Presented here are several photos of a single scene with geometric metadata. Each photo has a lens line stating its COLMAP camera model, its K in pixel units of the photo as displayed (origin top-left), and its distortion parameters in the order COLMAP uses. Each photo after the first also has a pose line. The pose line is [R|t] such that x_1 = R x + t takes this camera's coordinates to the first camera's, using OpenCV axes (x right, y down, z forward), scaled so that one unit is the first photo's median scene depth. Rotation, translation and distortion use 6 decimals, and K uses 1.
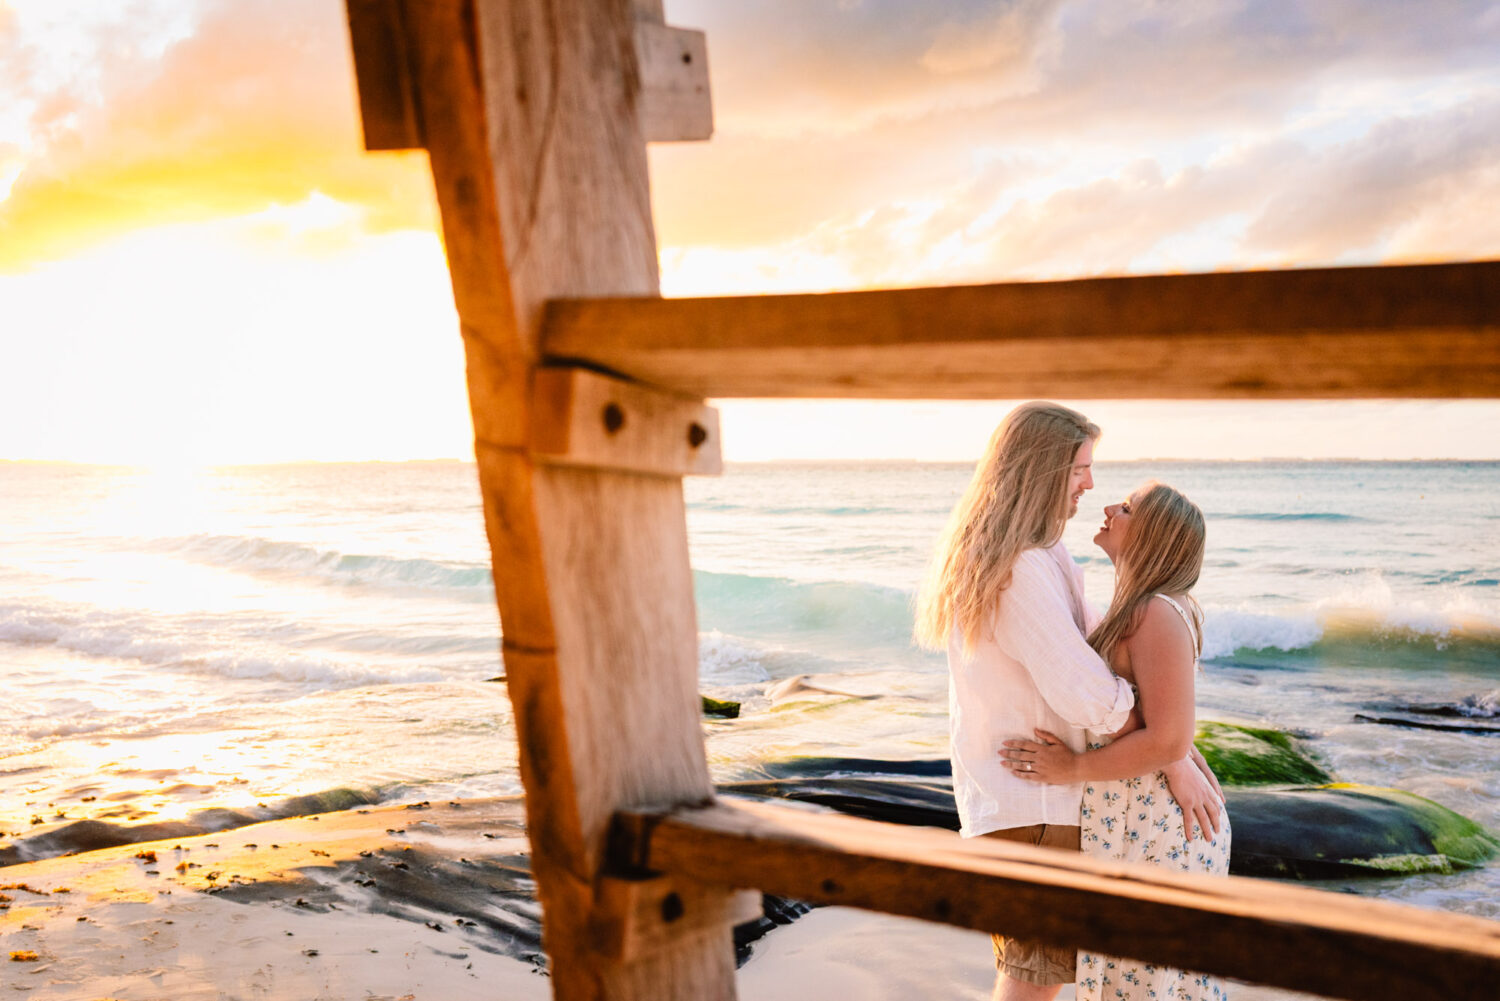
lens RADIAL K [[1305.8, 0, 750.0], [0, 1305.8, 500.5], [0, 0, 1]] dist [0.004979, -0.010730]
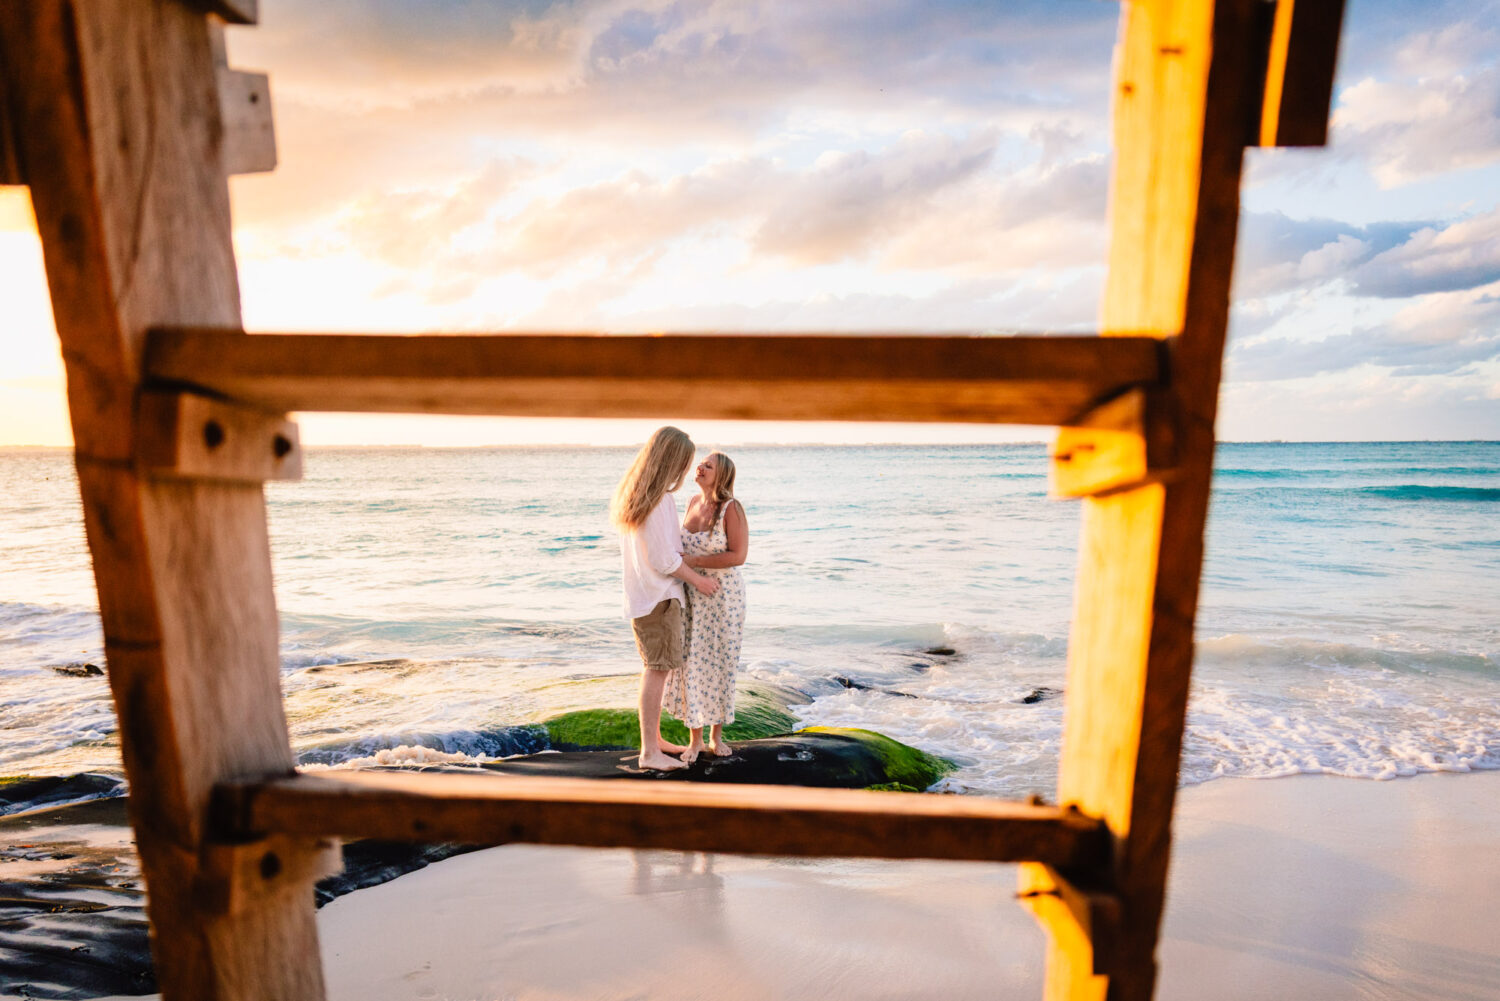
lens RADIAL K [[1305.8, 0, 750.0], [0, 1305.8, 500.5], [0, 0, 1]] dist [0.004979, -0.010730]
pose [[0.929401, -0.019445, 0.368558, -0.087250], [0.014023, 0.999751, 0.017383, -0.018739], [-0.368804, -0.010988, 0.929442, -0.207267]]
